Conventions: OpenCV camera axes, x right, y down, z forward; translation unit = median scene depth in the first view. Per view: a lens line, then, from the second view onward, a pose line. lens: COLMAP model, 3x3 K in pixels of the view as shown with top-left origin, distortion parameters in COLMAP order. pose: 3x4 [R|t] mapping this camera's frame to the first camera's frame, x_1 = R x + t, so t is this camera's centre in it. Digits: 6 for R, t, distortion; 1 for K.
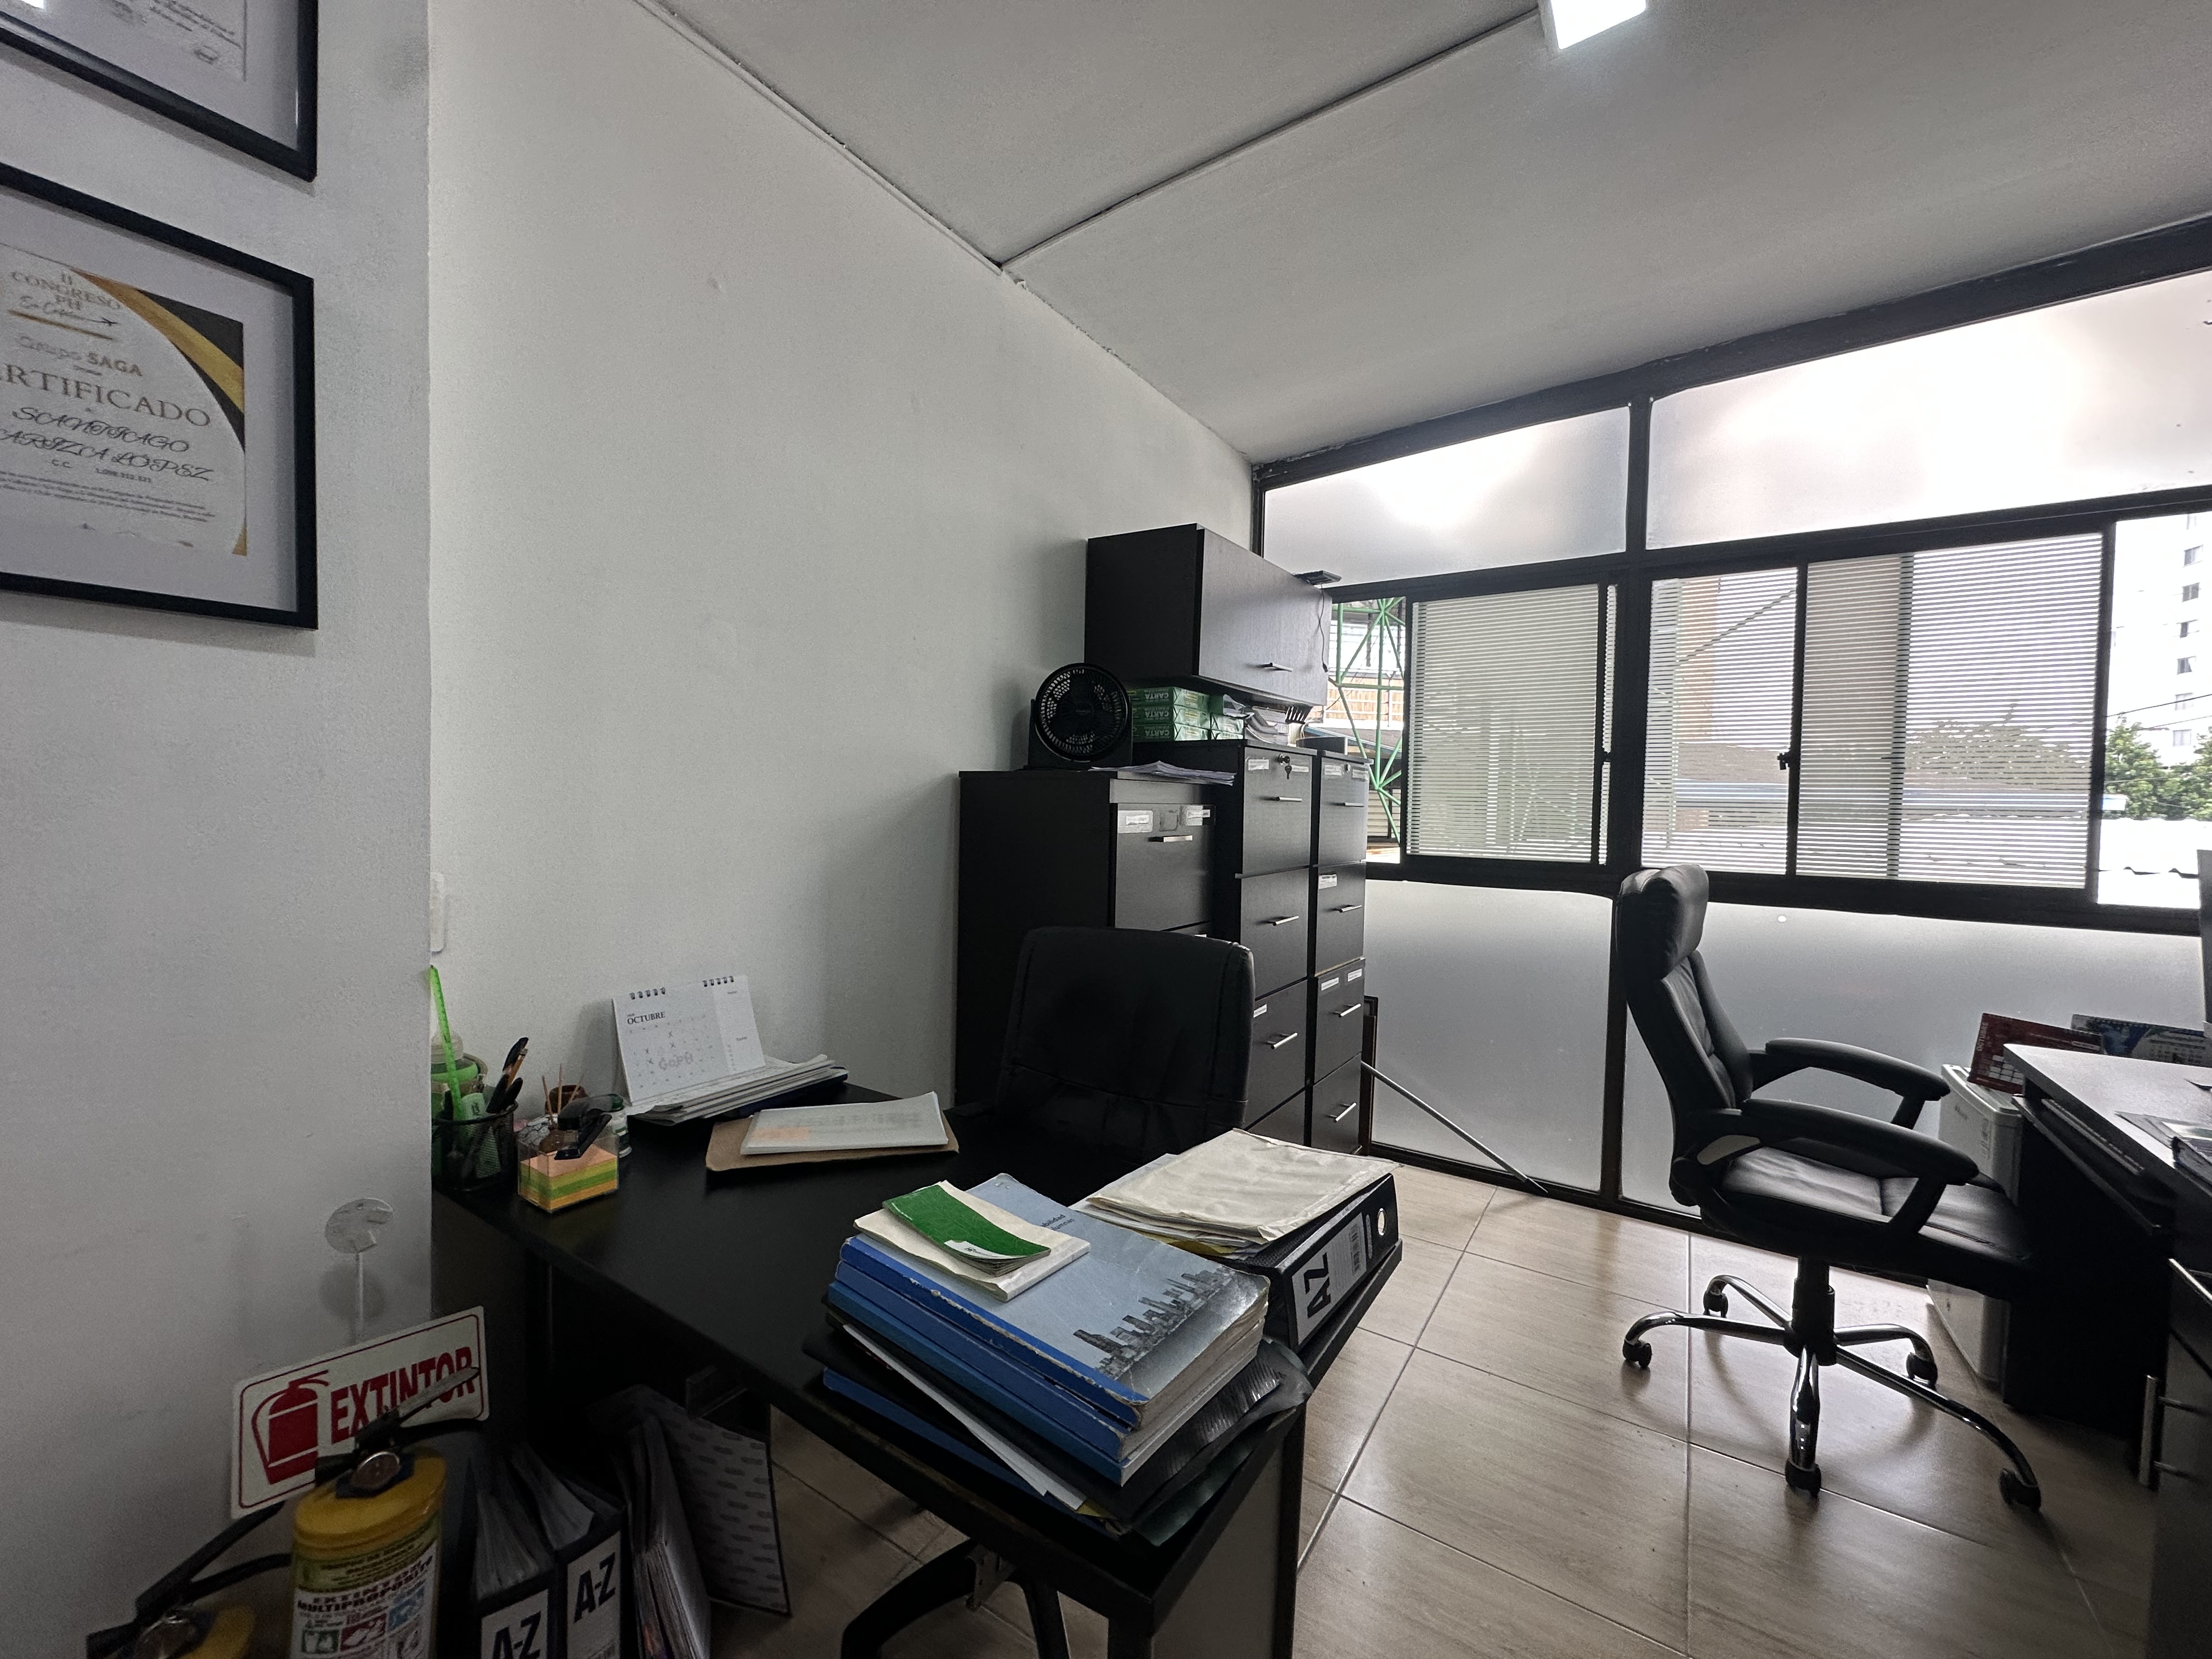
lens RADIAL K [[879.6, 0, 1109.6], [0, 879.6, 826.6], [0, 0, 1]] dist [-0.003749, 0.000881]
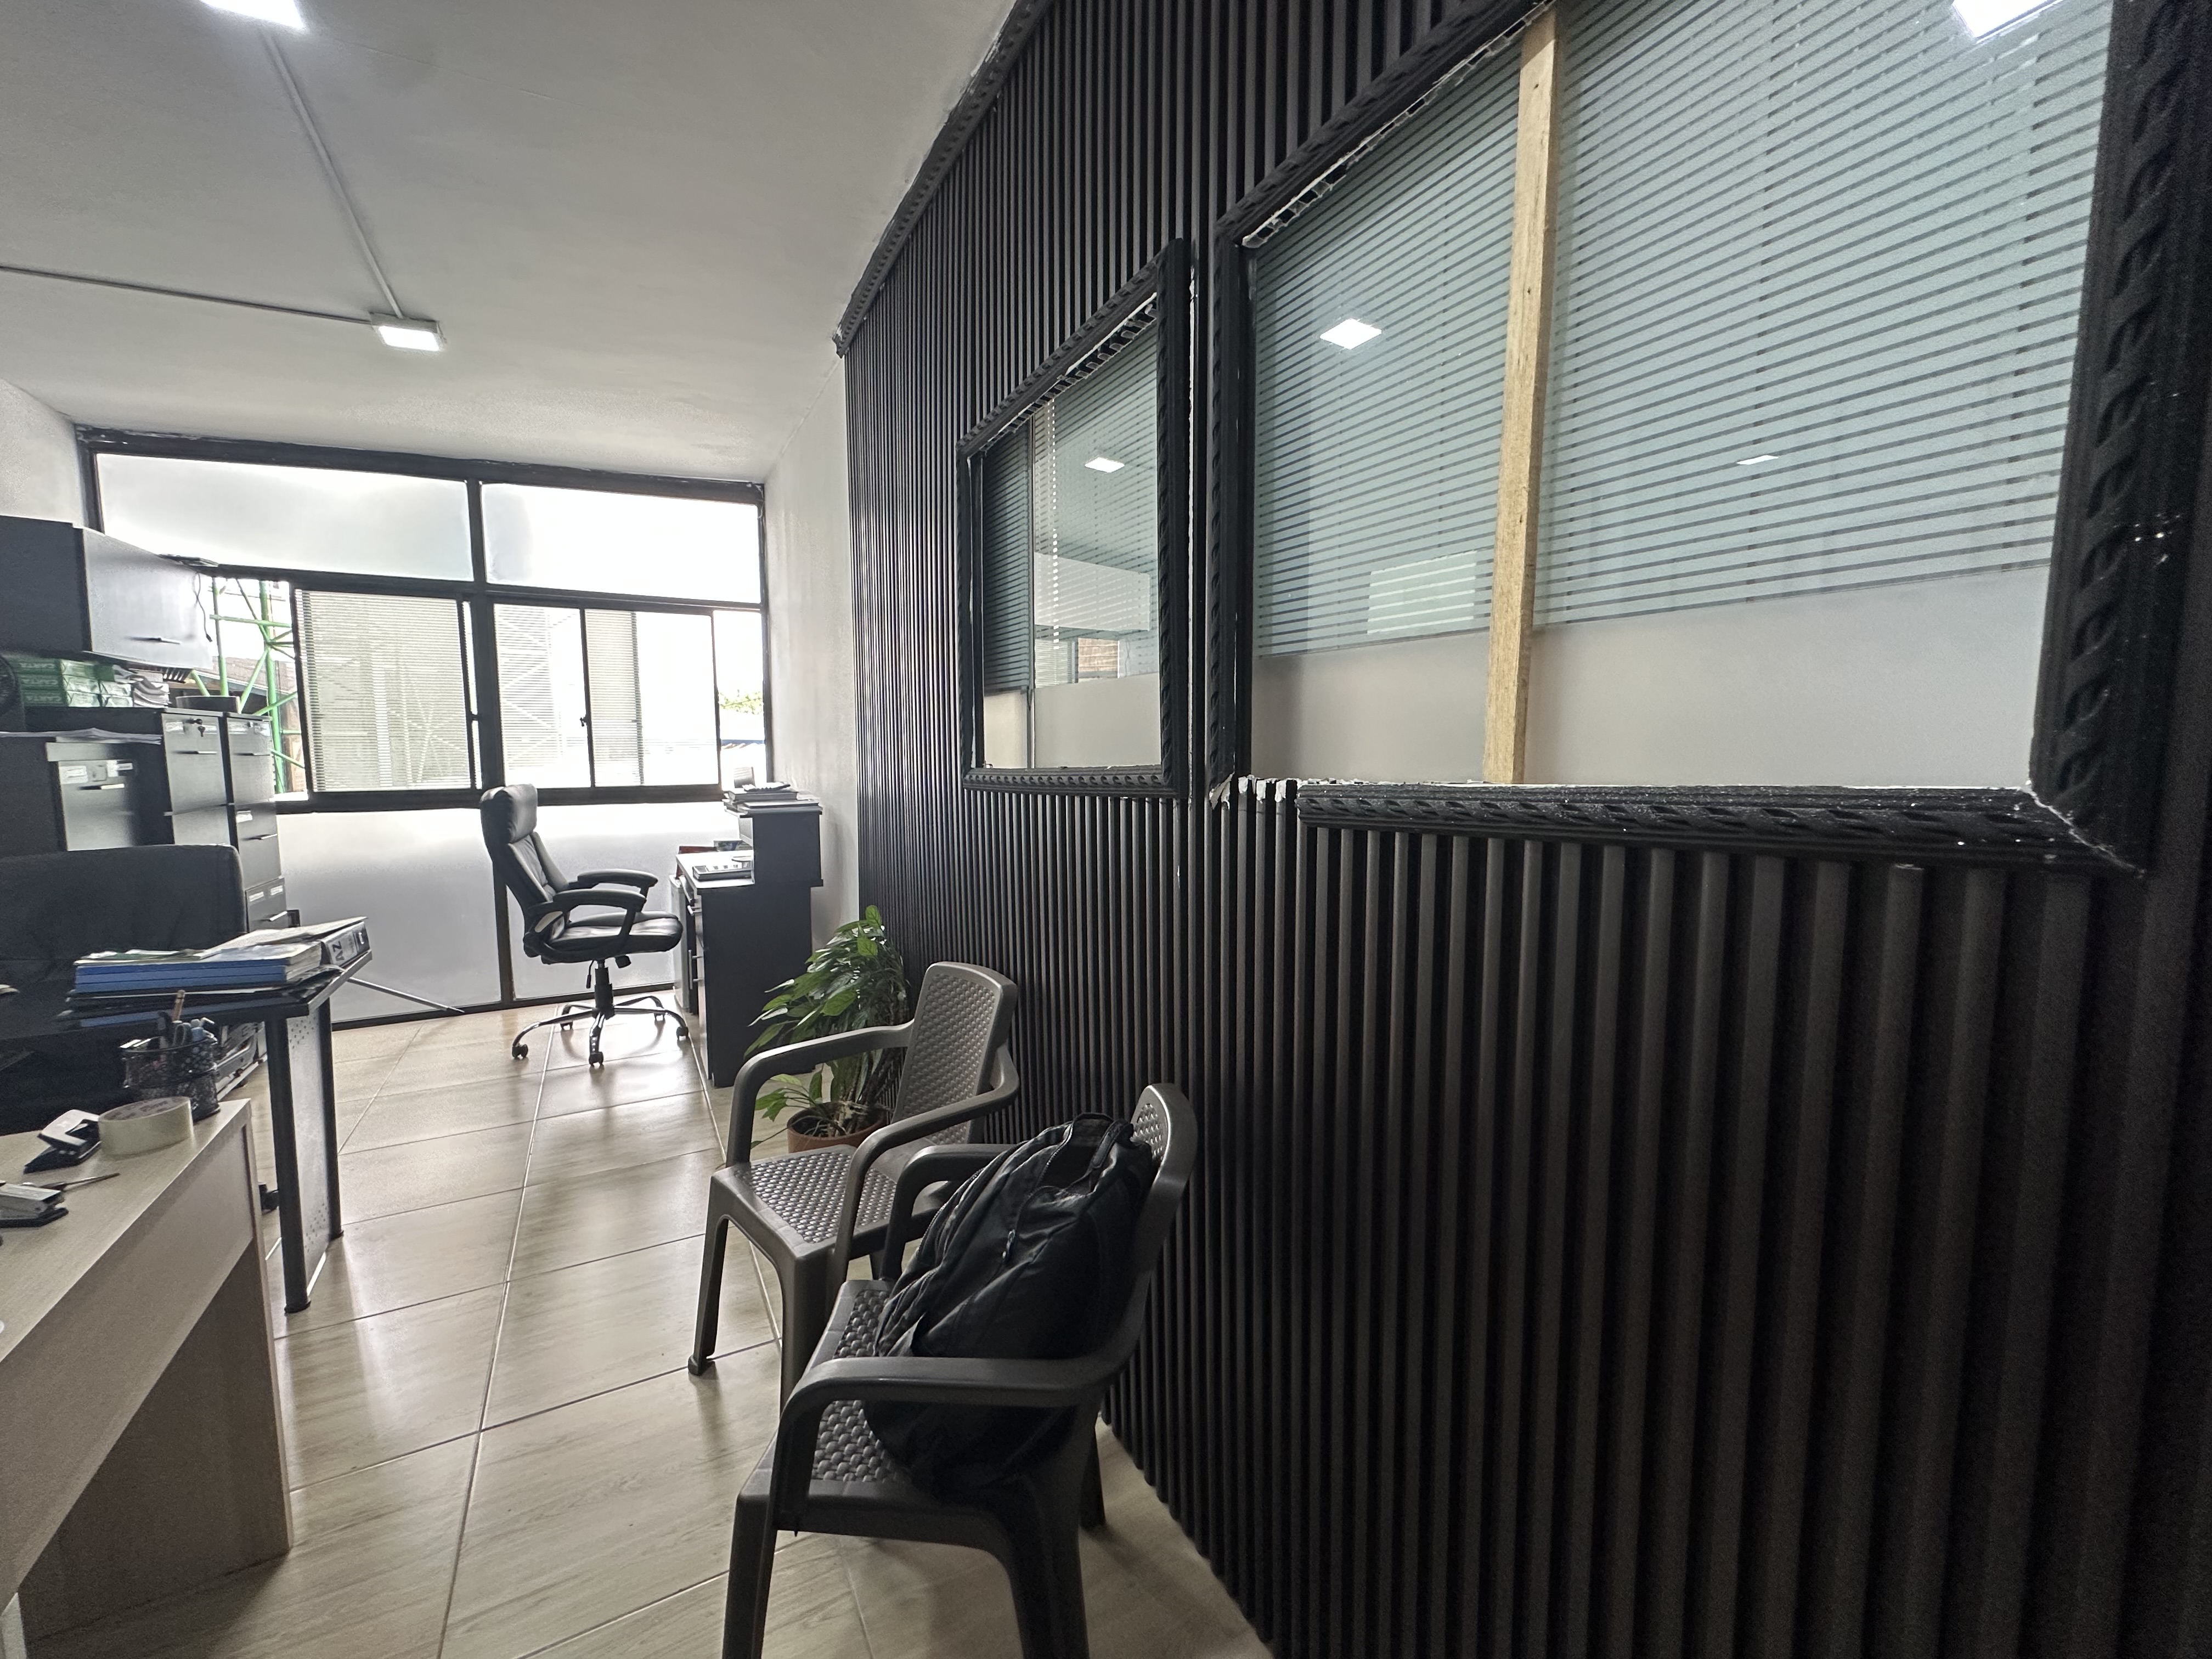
lens RADIAL K [[879.6, 0, 1103.2], [0, 879.6, 826.5], [0, 0, 1]] dist [-0.003749, 0.000881]
pose [[0.456462, -0.104464, 0.883589, -0.338107], [0.039458, 0.994483, 0.097191, 0.003246], [-0.888868, -0.009499, 0.458065, -0.750430]]
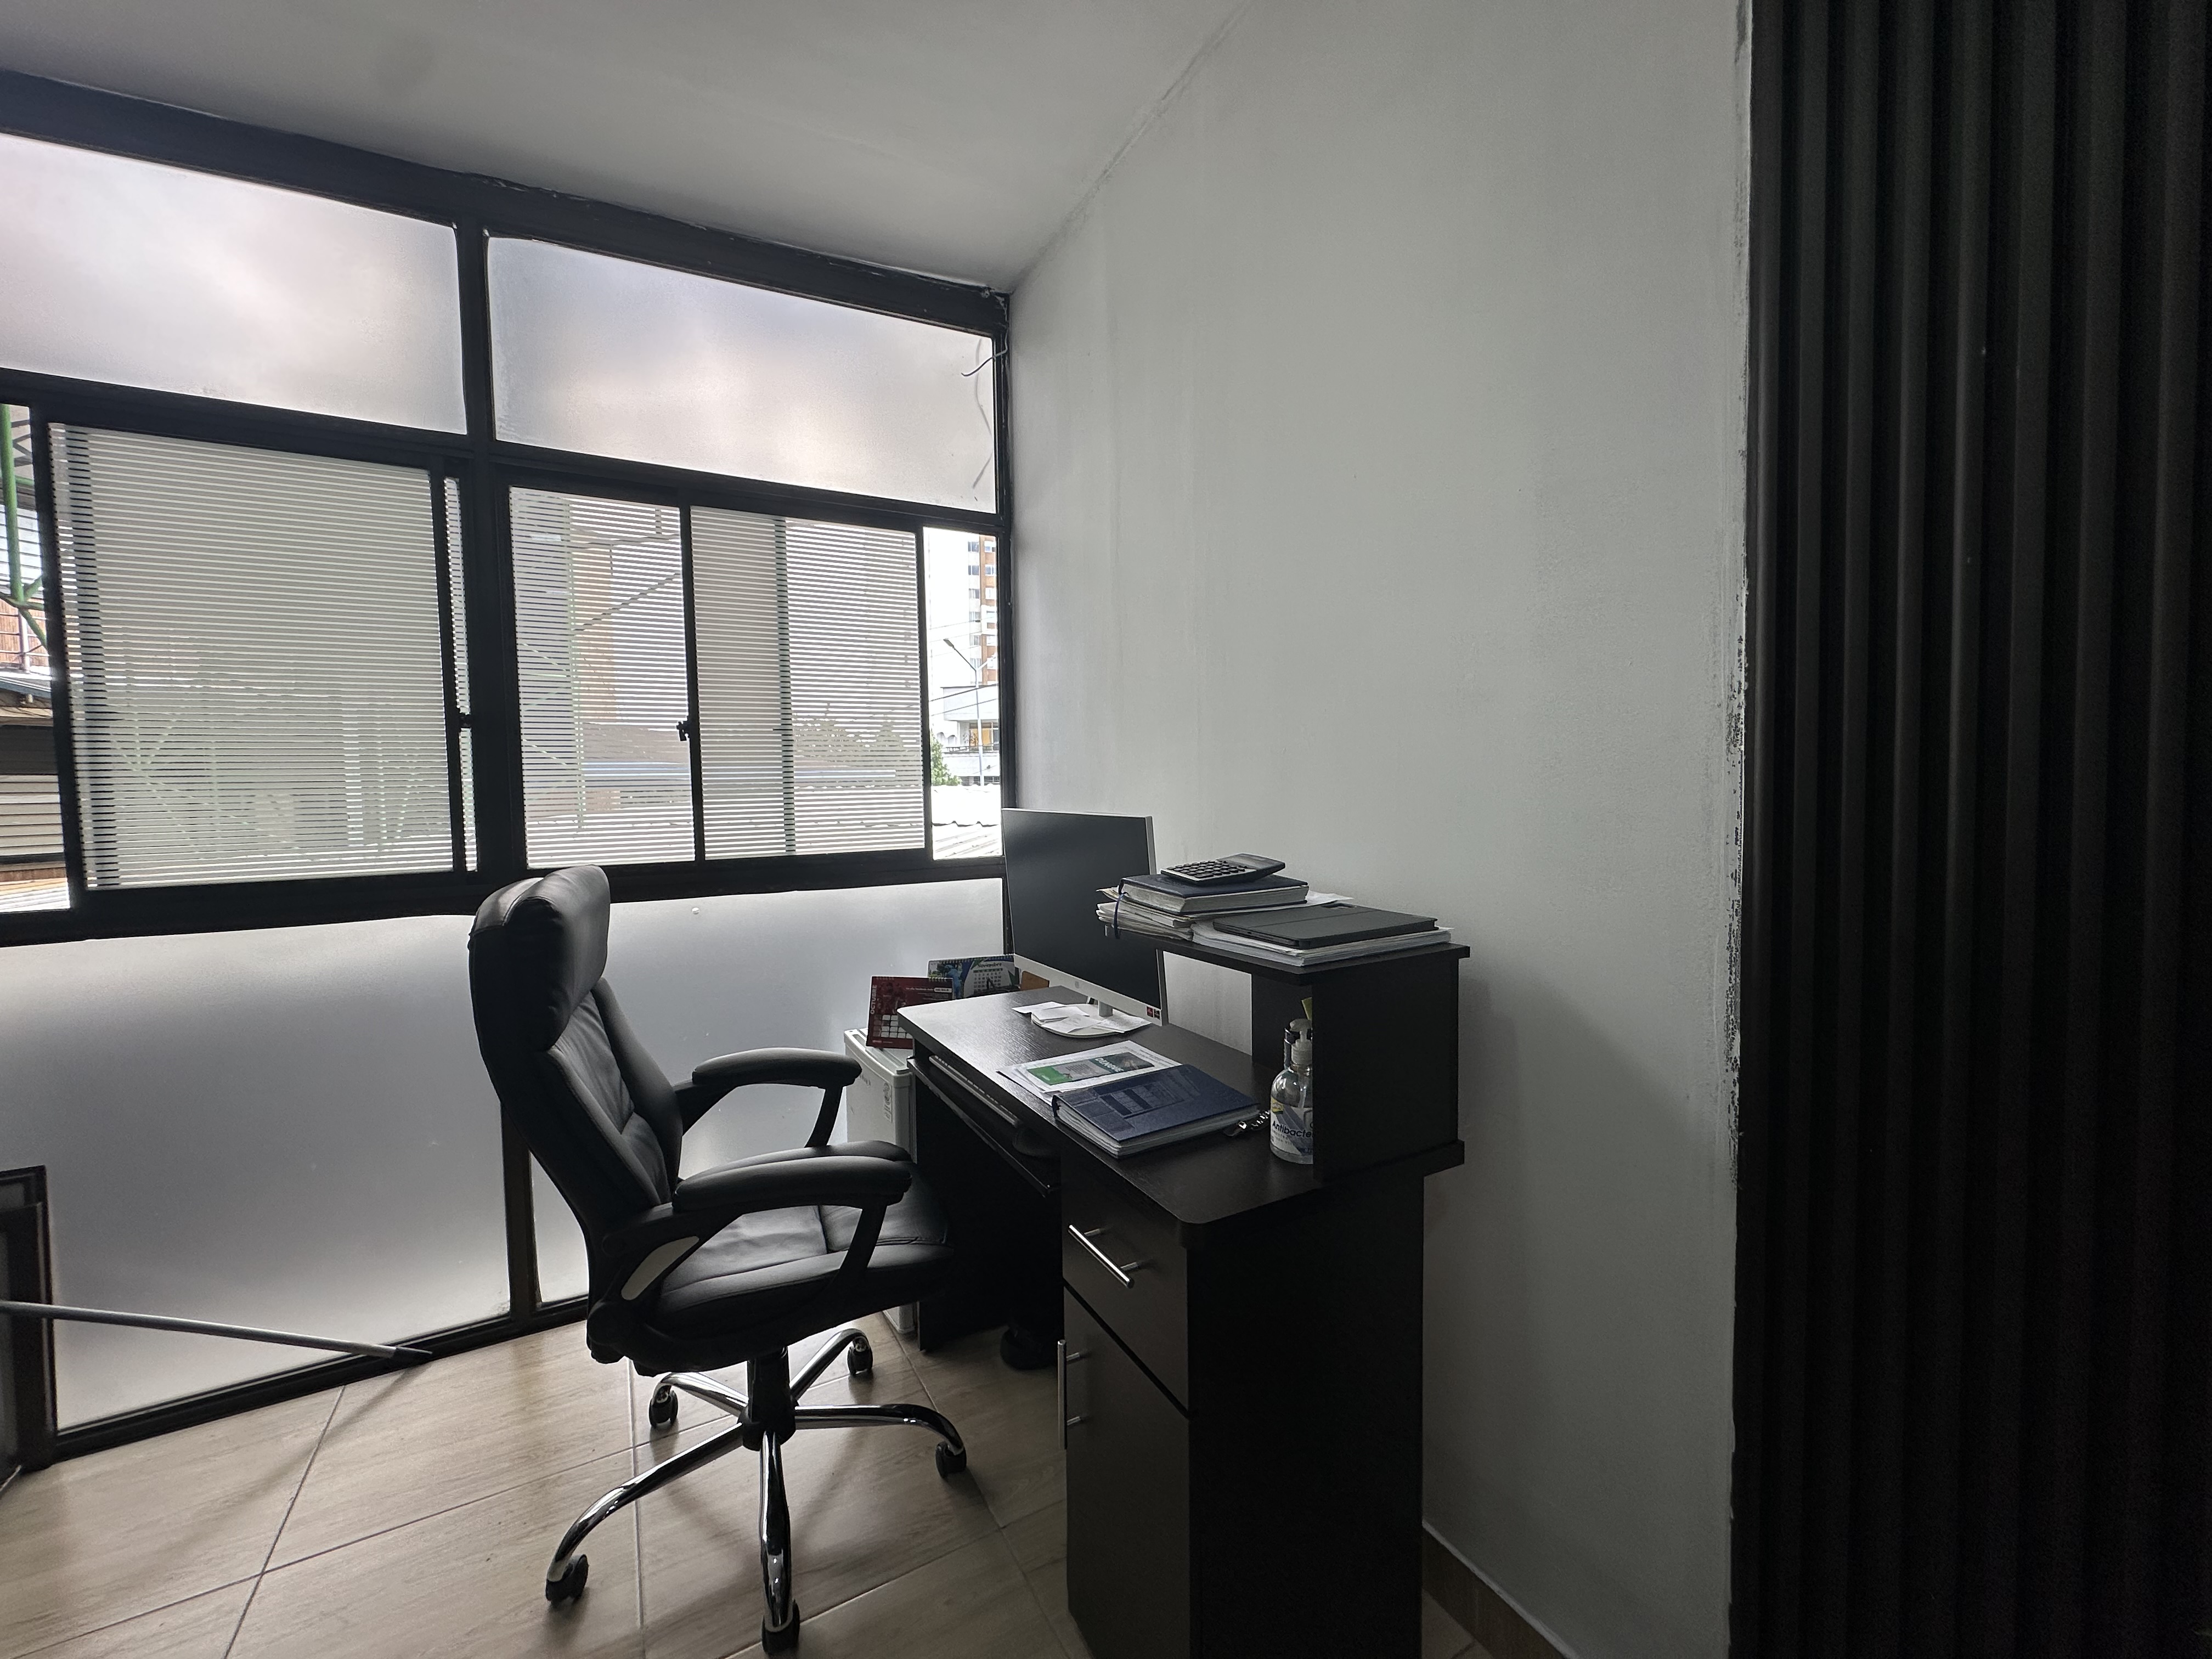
lens RADIAL K [[879.6, 0, 1103.2], [0, 879.6, 828.6], [0, 0, 1]] dist [-0.003749, 0.000881]
pose [[0.452944, -0.073422, 0.888511, 0.183370], [0.053093, 0.997056, 0.055325, -0.004705], [-0.889957, 0.022114, 0.455508, 0.245279]]
